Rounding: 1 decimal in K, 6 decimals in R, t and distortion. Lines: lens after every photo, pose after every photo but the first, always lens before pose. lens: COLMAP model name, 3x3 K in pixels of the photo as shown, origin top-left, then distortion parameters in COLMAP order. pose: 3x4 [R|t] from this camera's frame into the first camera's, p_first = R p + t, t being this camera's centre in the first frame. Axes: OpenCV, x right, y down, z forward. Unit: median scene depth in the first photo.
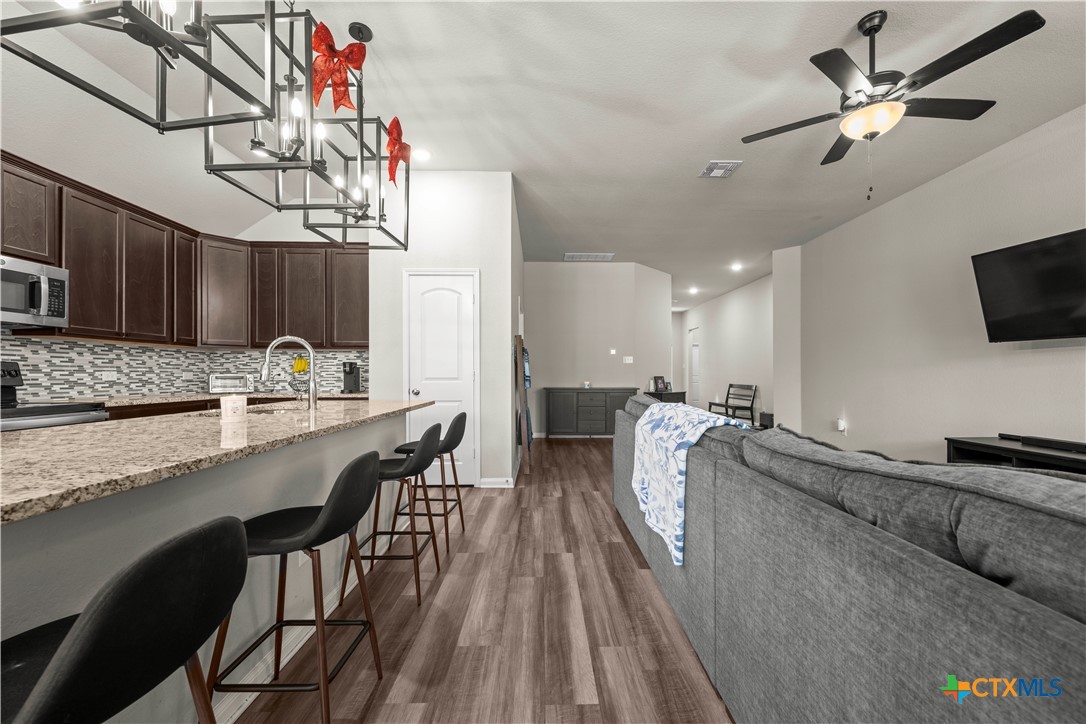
lens RADIAL K [[430.6, 0, 550.6], [0, 430.6, 375.6], [0, 0, 1]] dist [0.000504, -0.000511]
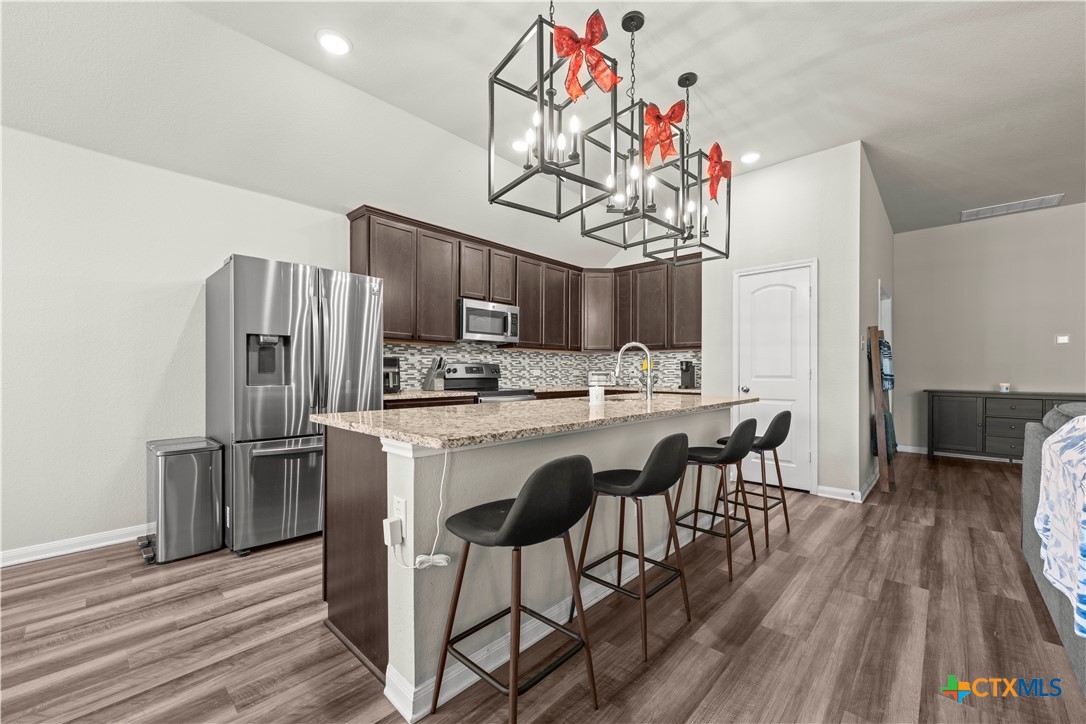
lens RADIAL K [[430.6, 0, 551.6], [0, 430.6, 373.1], [0, 0, 1]] dist [0.000504, -0.000511]
pose [[0.721653, 0.004416, -0.692241, 0.076598], [-0.005027, 0.999987, 0.001138, 0.000774], [0.692237, 0.002658, 0.721665, -0.071293]]
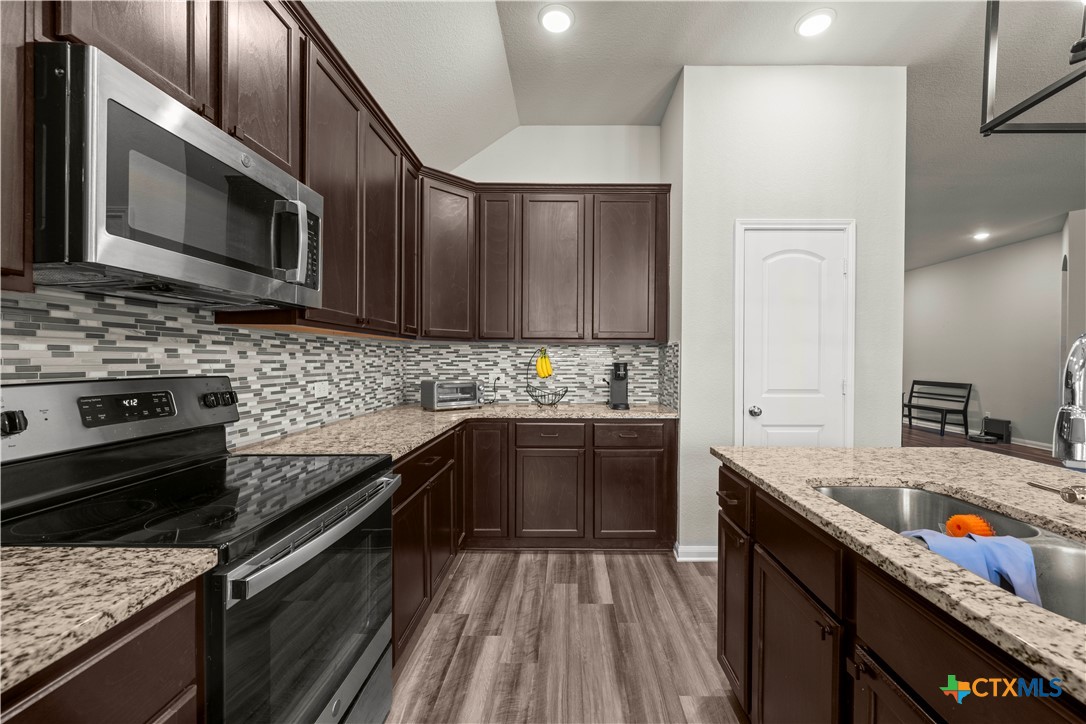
lens RADIAL K [[430.6, 0, 565.1], [0, 430.6, 363.4], [0, 0, 1]] dist [0.000504, -0.000511]
pose [[0.999600, 0.004666, -0.027878, -0.704794], [-0.004512, 0.999974, 0.005550, -0.043480], [0.027904, -0.005422, 0.999596, 0.424888]]
